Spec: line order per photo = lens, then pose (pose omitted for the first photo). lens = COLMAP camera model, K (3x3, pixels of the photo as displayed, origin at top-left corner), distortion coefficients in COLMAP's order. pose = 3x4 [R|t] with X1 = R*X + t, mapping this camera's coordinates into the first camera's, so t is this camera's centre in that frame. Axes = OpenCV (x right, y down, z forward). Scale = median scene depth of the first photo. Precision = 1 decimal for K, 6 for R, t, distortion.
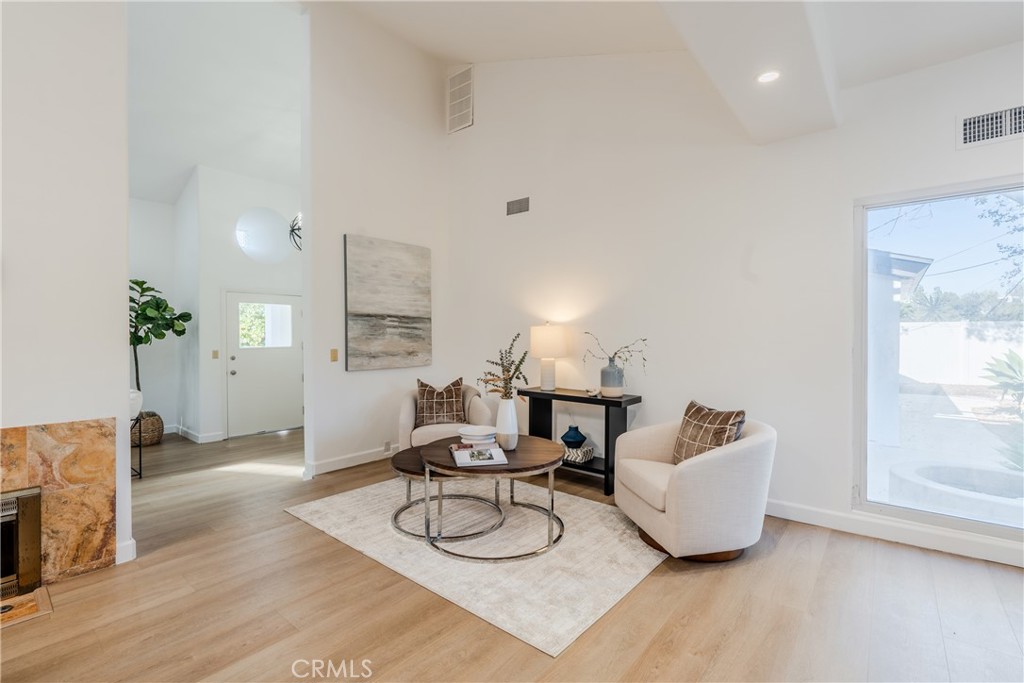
lens RADIAL K [[461.8, 0, 512.0], [0, 461.8, 341.5], [0, 0, 1]] dist [-0.000966, -0.000352]
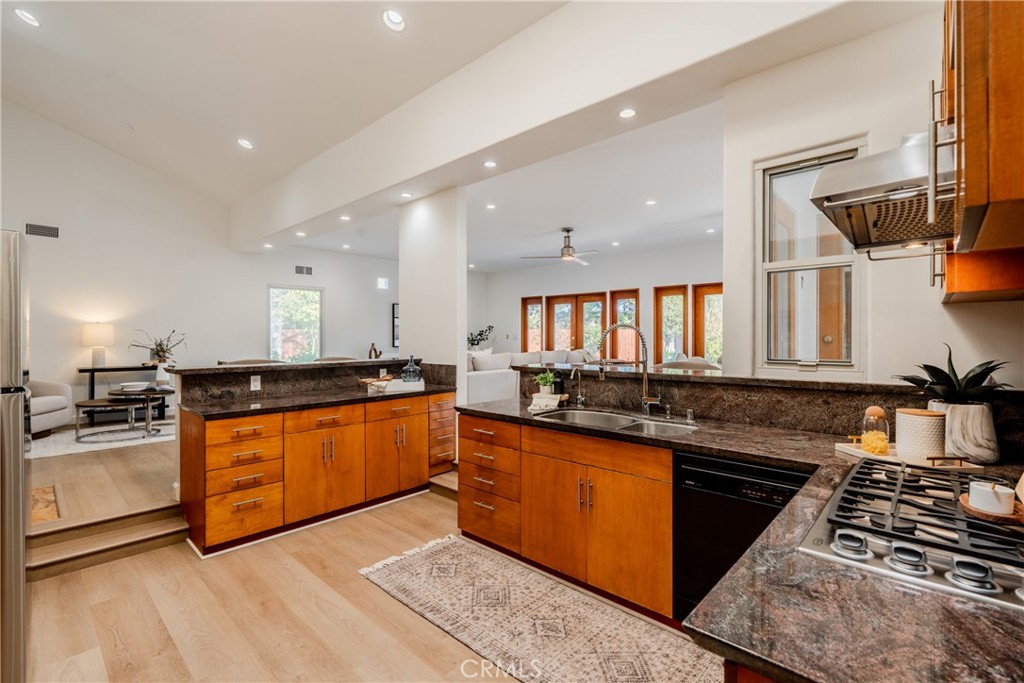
lens RADIAL K [[457.8, 0, 506.7], [0, 457.8, 339.0], [0, 0, 1]] dist [-0.000327, 0.000749]
pose [[0.053467, -0.002203, 0.998567, -1.342552], [0.012997, 0.999914, 0.001510, 0.026428], [-0.998485, 0.012898, 0.053491, -0.399335]]
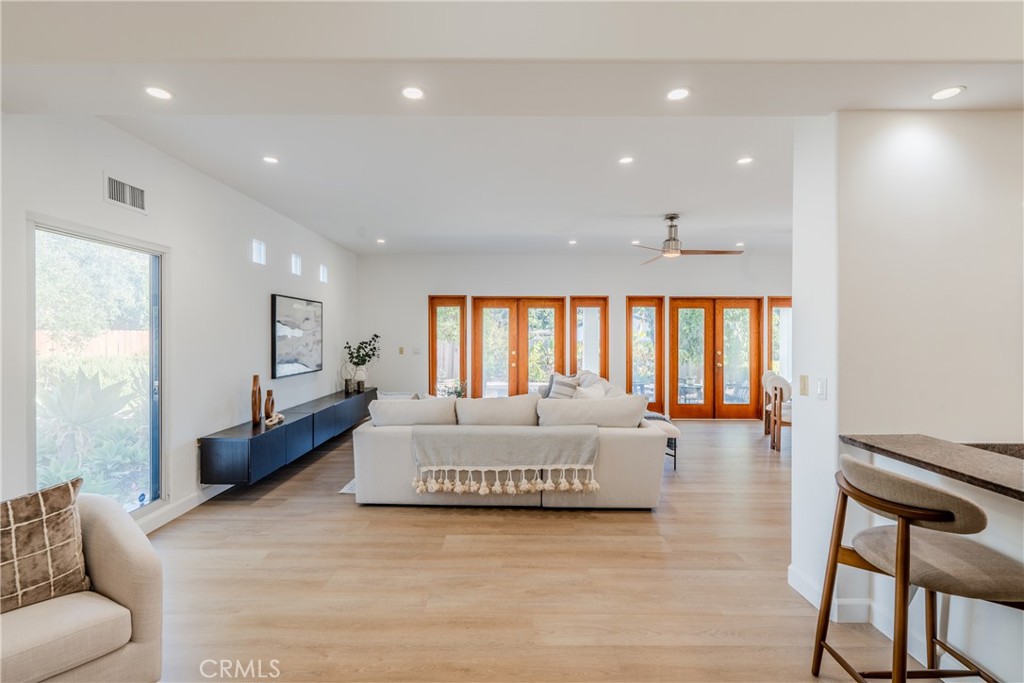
lens RADIAL K [[457.8, 0, 506.7], [0, 457.8, 339.0], [0, 0, 1]] dist [-0.000327, 0.000749]
pose [[-0.639351, -0.005889, 0.768893, -0.338429], [0.008261, 0.999860, 0.014527, -0.054566], [-0.768871, 0.015640, -0.639213, 0.611533]]
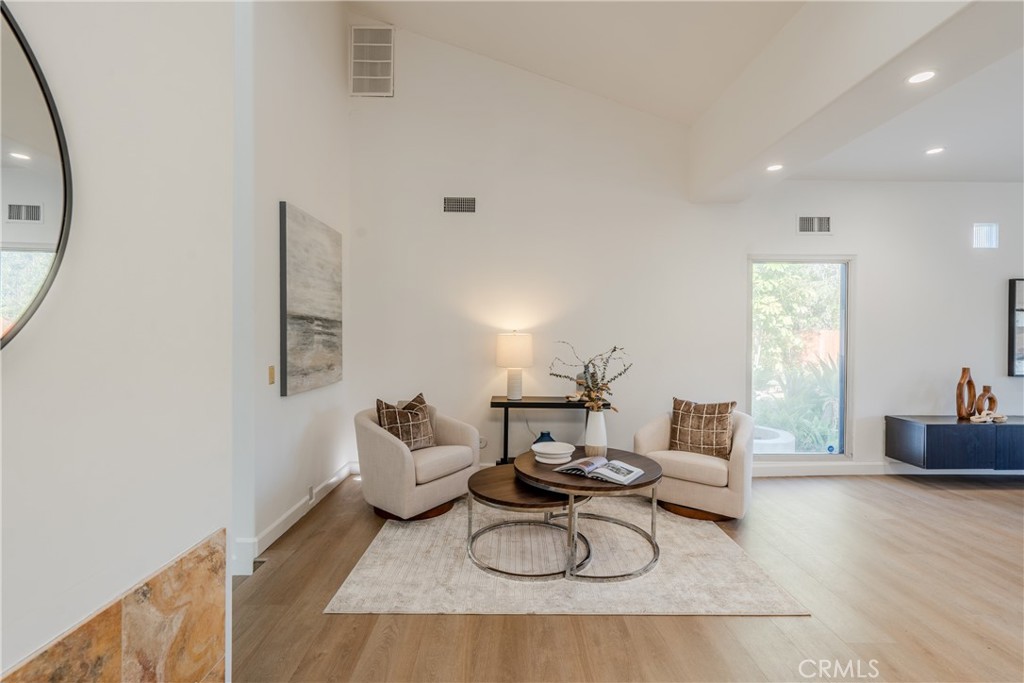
lens RADIAL K [[459.2, 0, 507.2], [0, 459.2, 340.5], [0, 0, 1]] dist [-0.004466, 0.000772]
pose [[0.760962, -0.002619, 0.648791, -0.581147], [0.001749, 0.999996, 0.001985, -0.023180], [-0.648794, -0.000376, 0.760964, 0.262883]]
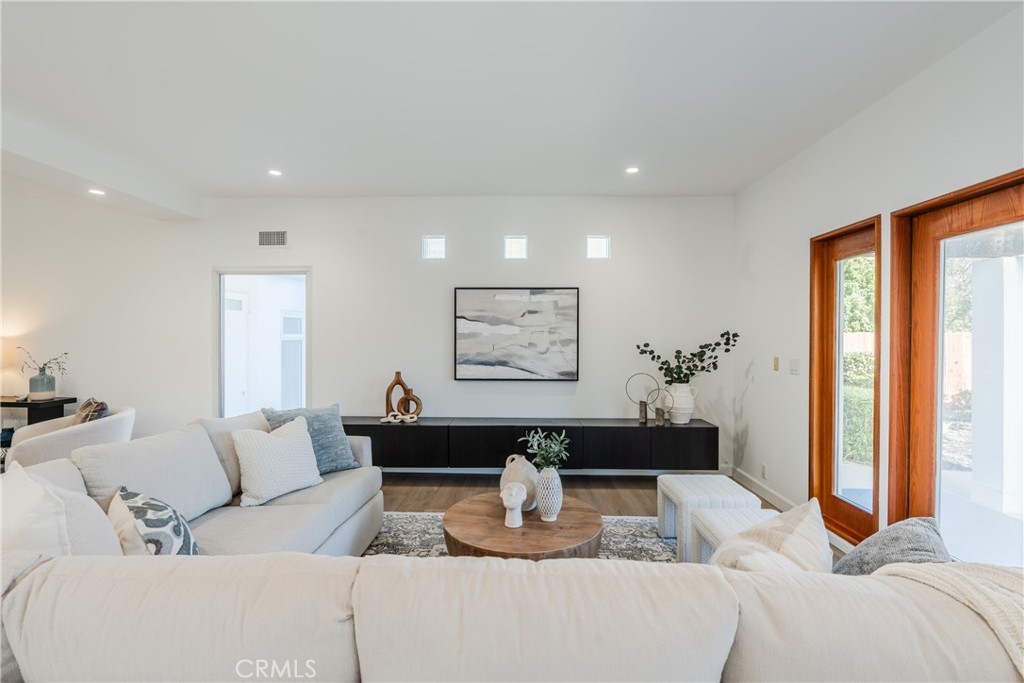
lens RADIAL K [[457.8, 0, 506.7], [0, 457.8, 339.0], [0, 0, 1]] dist [-0.000327, 0.000749]
pose [[0.790136, 0.000622, 0.612932, 0.404591], [0.002216, 0.999990, -0.003871, -0.031424], [-0.612928, 0.004417, 0.790126, -0.649385]]
